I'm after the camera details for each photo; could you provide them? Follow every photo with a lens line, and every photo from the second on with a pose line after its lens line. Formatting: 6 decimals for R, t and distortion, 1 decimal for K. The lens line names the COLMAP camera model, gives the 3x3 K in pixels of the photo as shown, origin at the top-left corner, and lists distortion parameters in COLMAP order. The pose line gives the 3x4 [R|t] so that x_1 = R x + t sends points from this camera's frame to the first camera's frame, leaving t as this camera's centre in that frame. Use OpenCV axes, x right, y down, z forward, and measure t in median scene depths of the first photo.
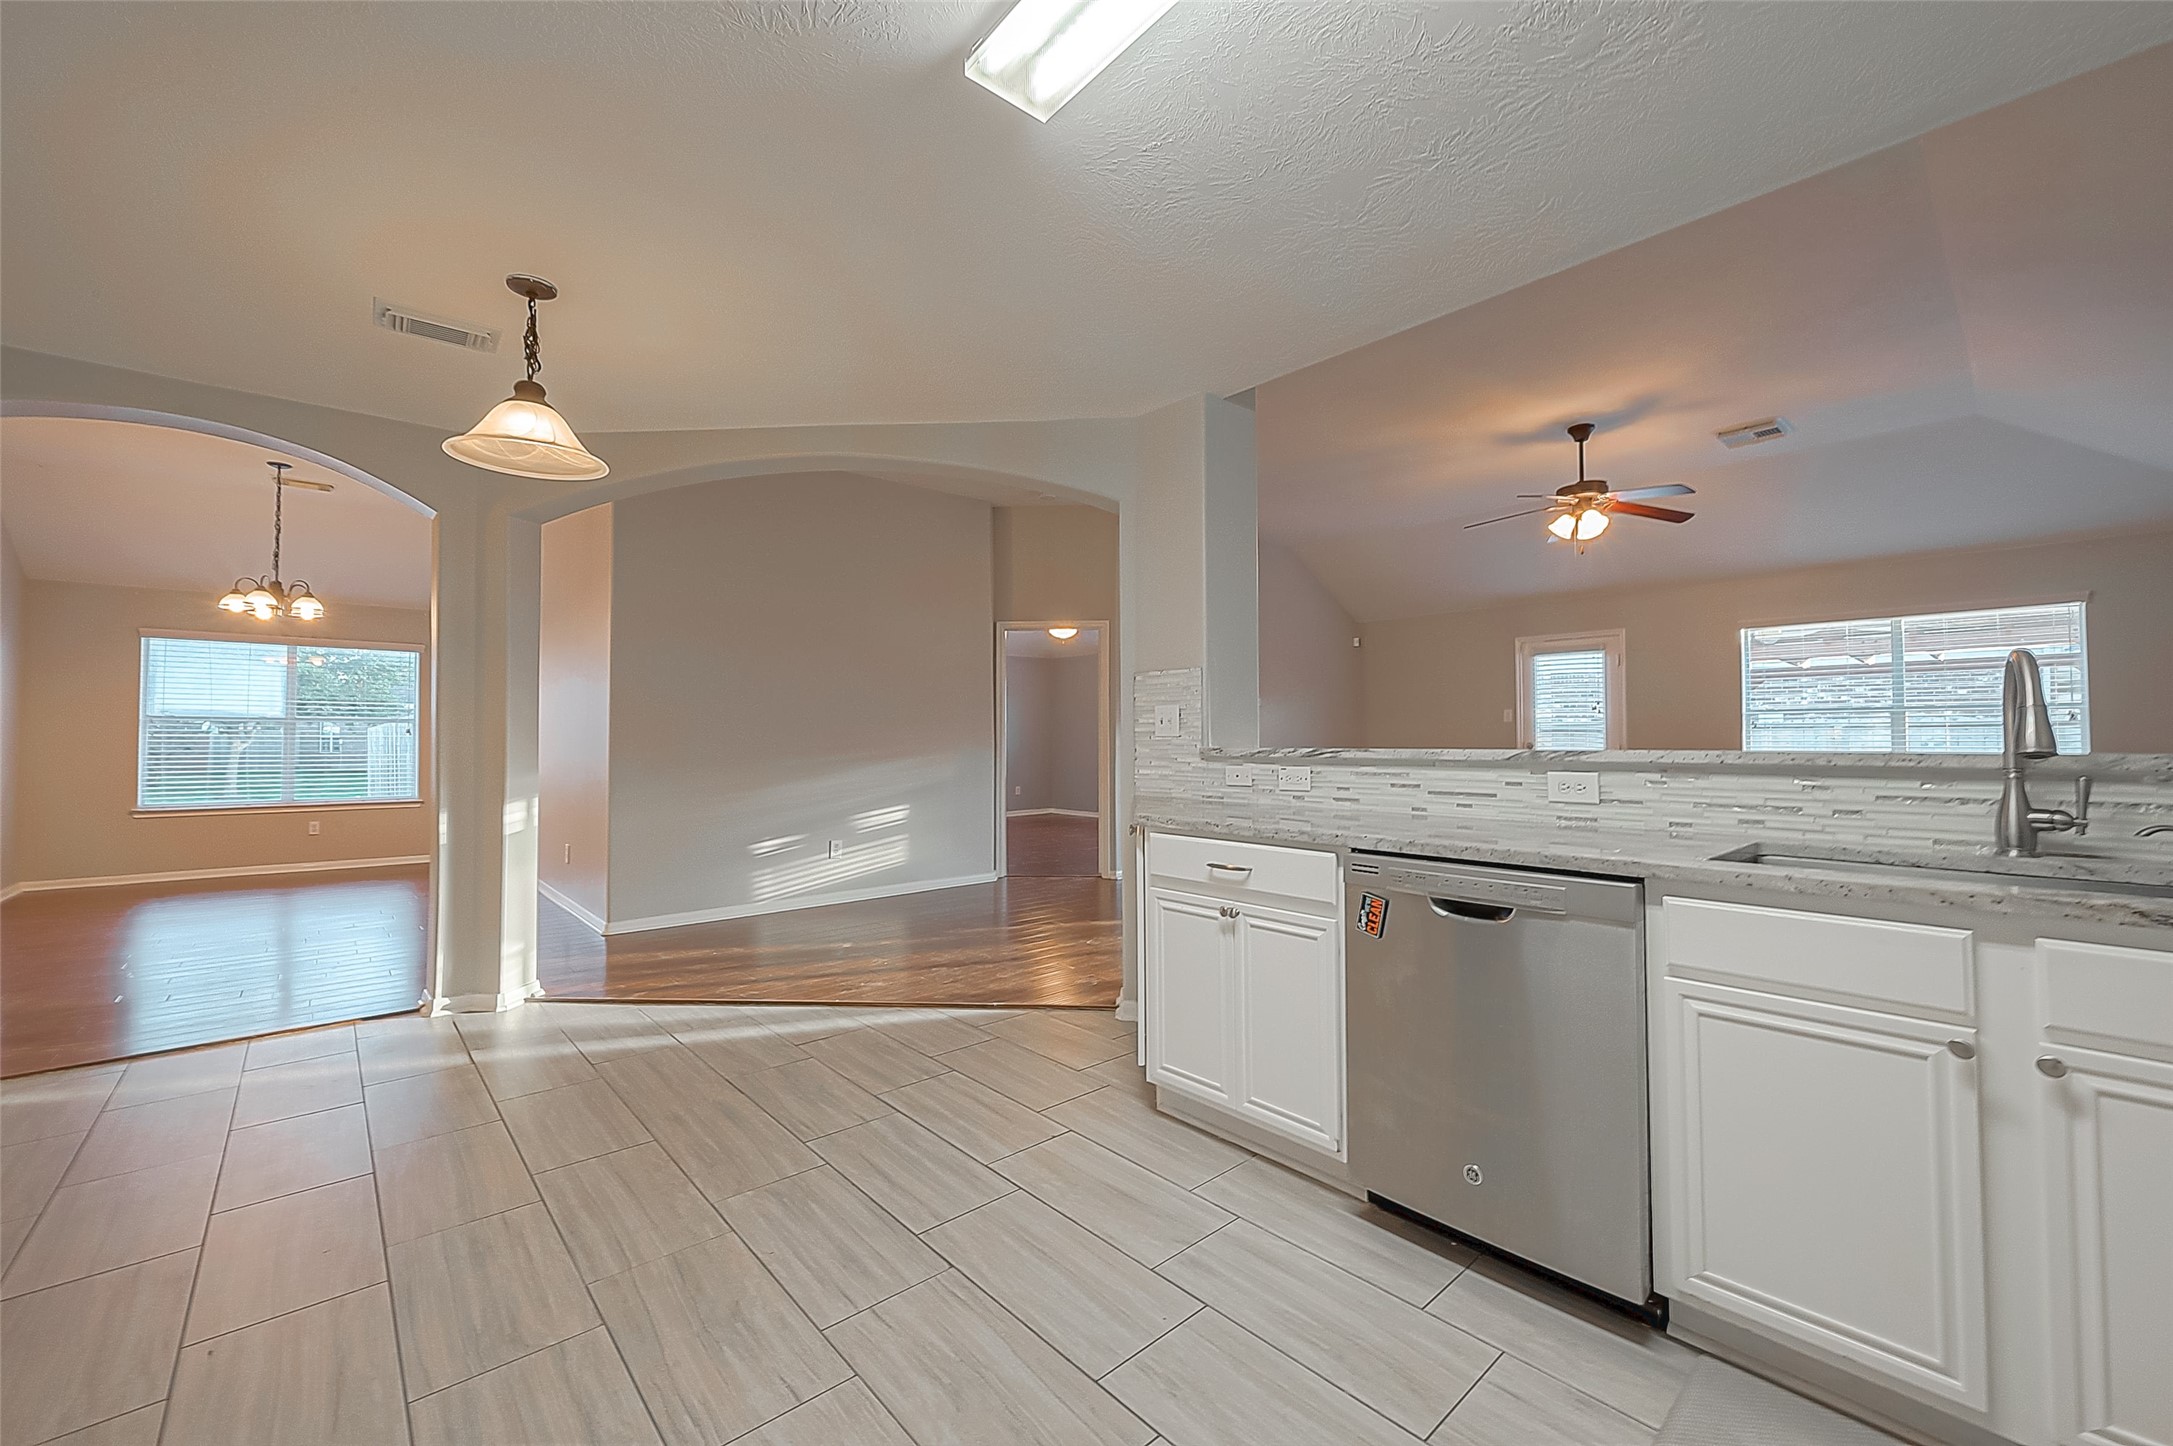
lens RADIAL K [[861.4, 0, 1086.5], [0, 861.4, 723.0], [0, 0, 1]] dist [-0.000867, -0.000286]
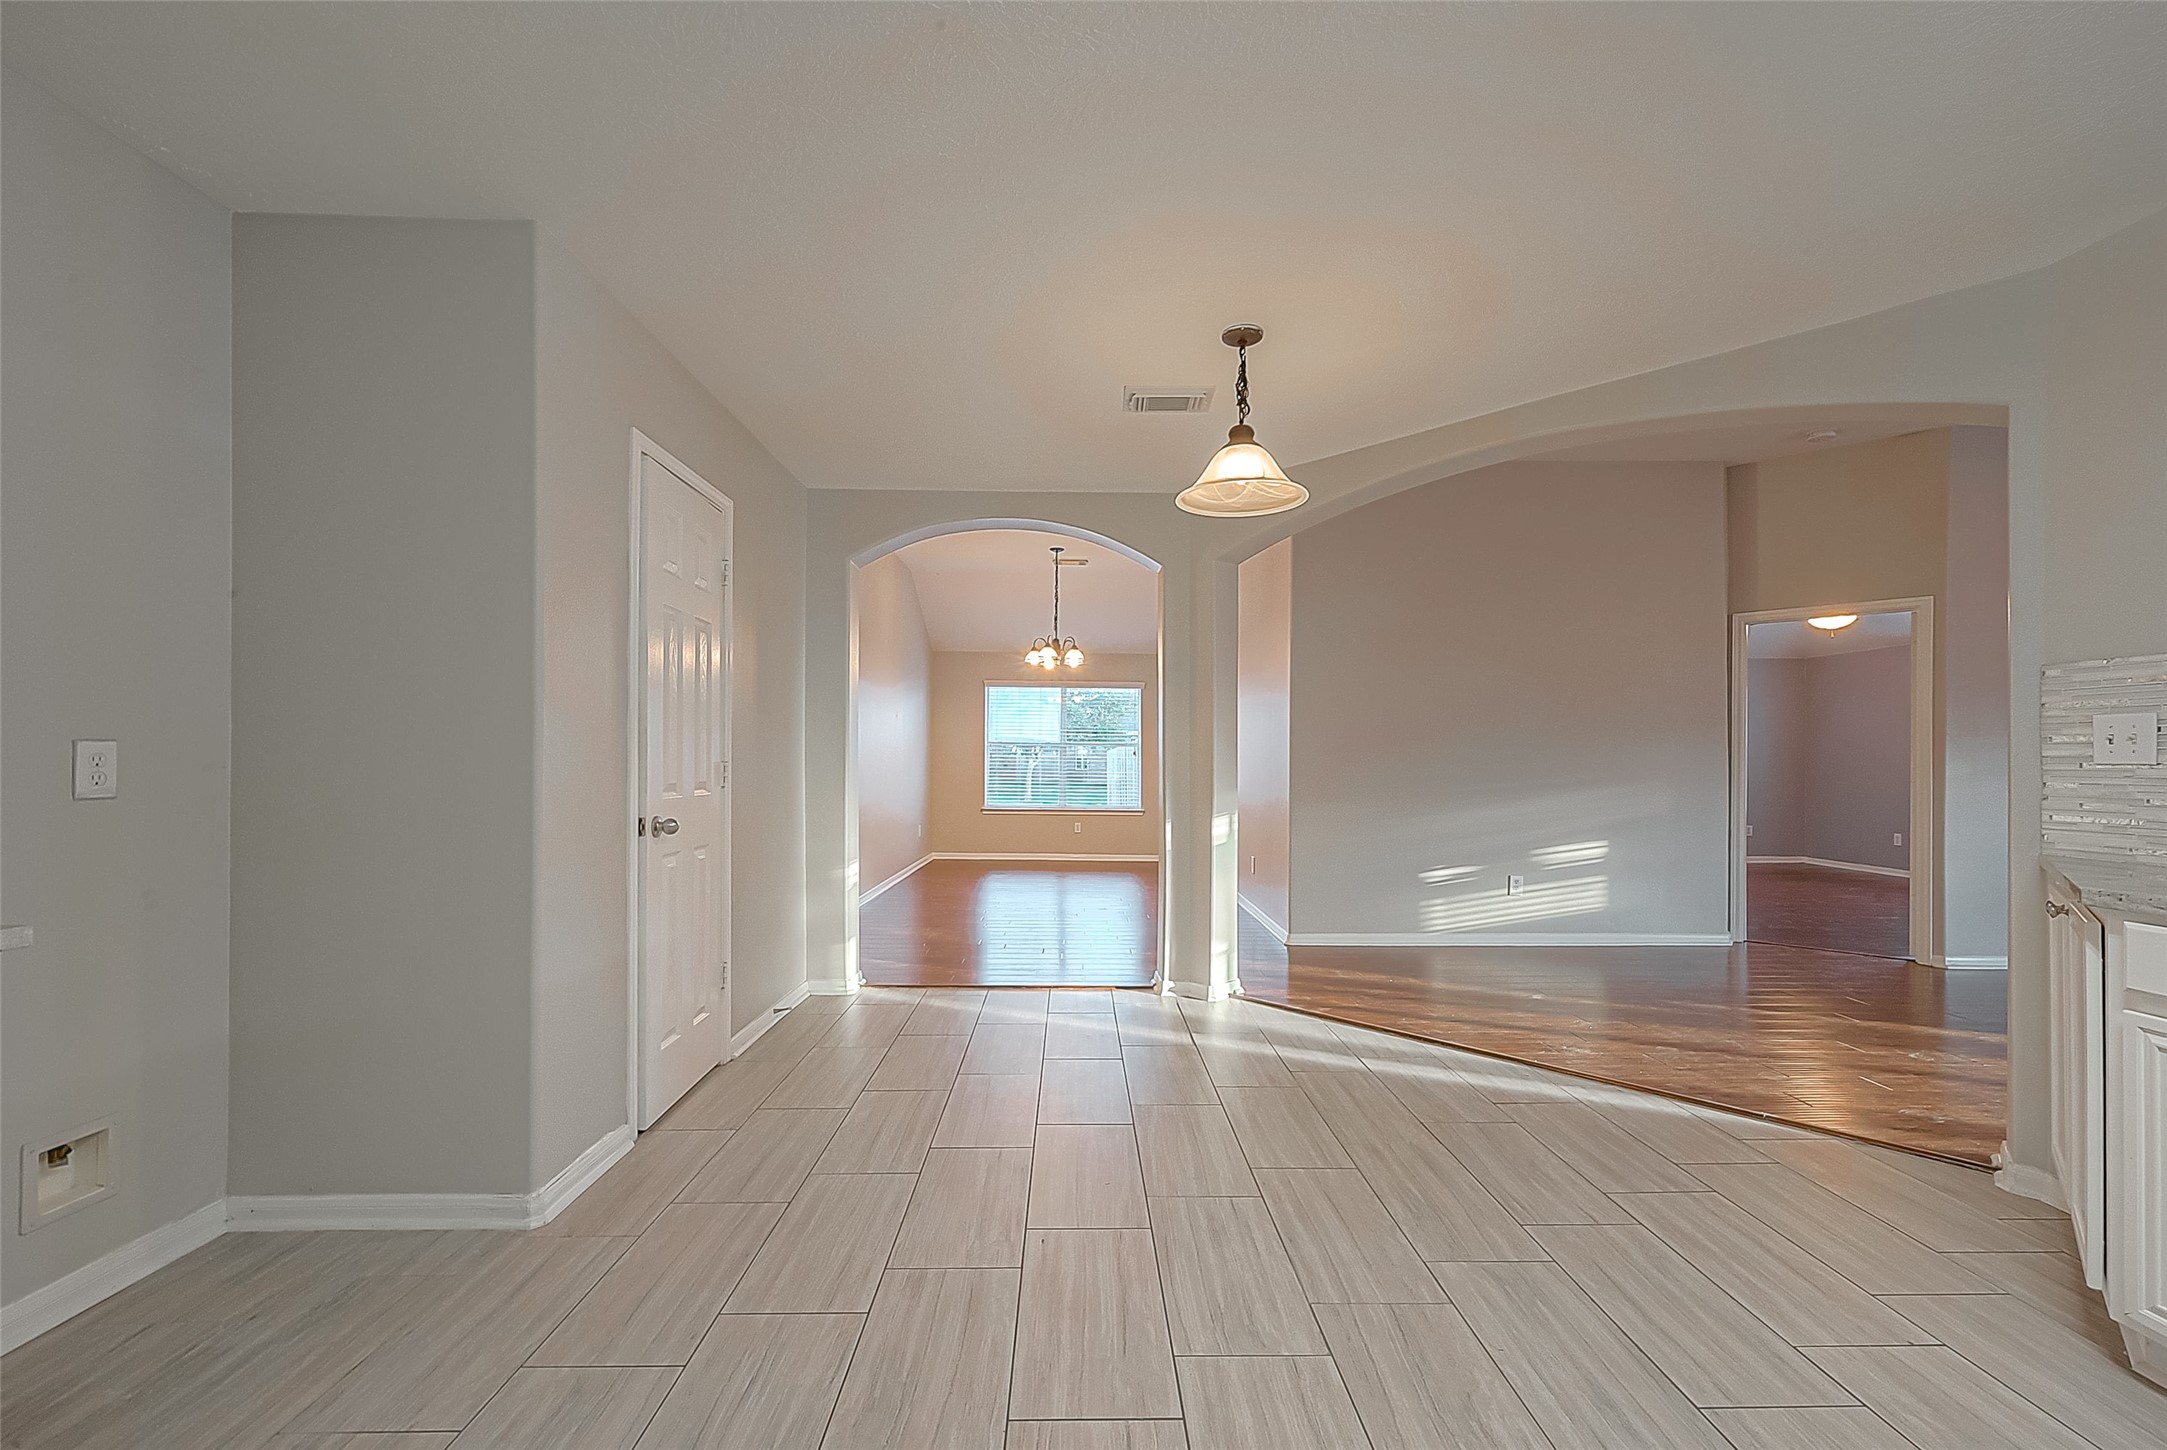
lens RADIAL K [[874.9, 0, 1089.0], [0, 874.9, 771.9], [0, 0, 1]] dist [0.000044, -0.000155]
pose [[0.757494, 0.016108, -0.652643, -0.058637], [0.003314, 0.999588, 0.028518, 0.000920], [0.652834, -0.023764, 0.757128, 0.035417]]
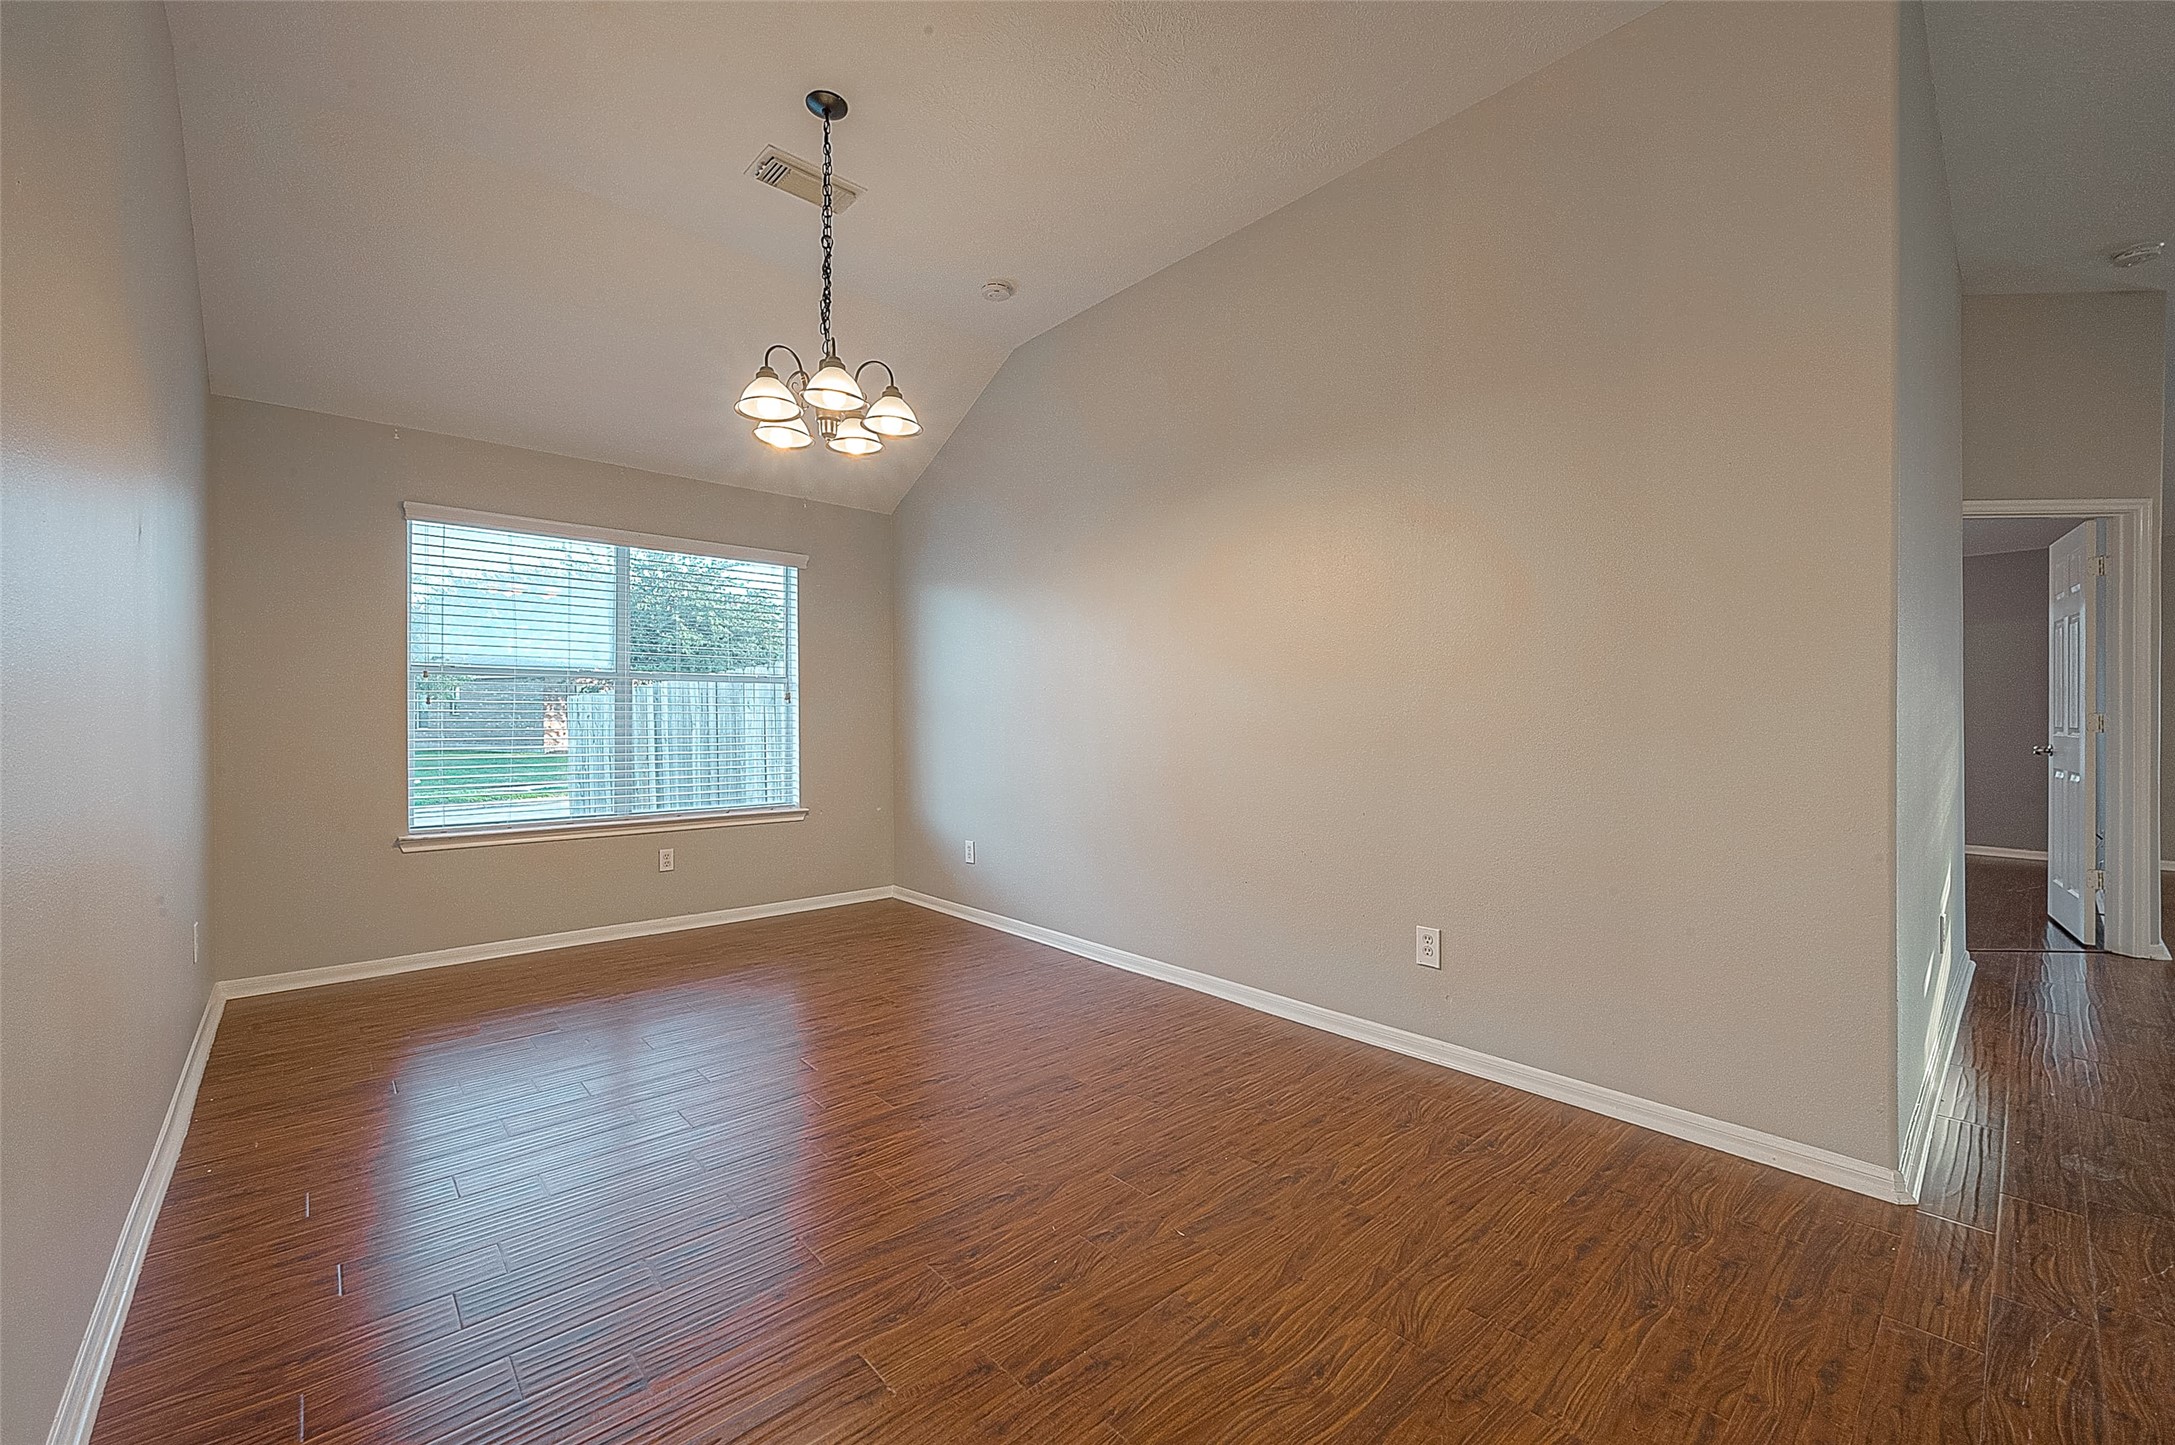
lens RADIAL K [[863.9, 0, 1087.5], [0, 863.9, 722.5], [0, 0, 1]] dist [-0.000168, -0.000029]
pose [[0.999934, 0.007359, 0.008831, -1.628473], [-0.007570, 0.999679, 0.024172, 0.030593], [-0.008650, -0.024237, 0.999669, 1.085242]]
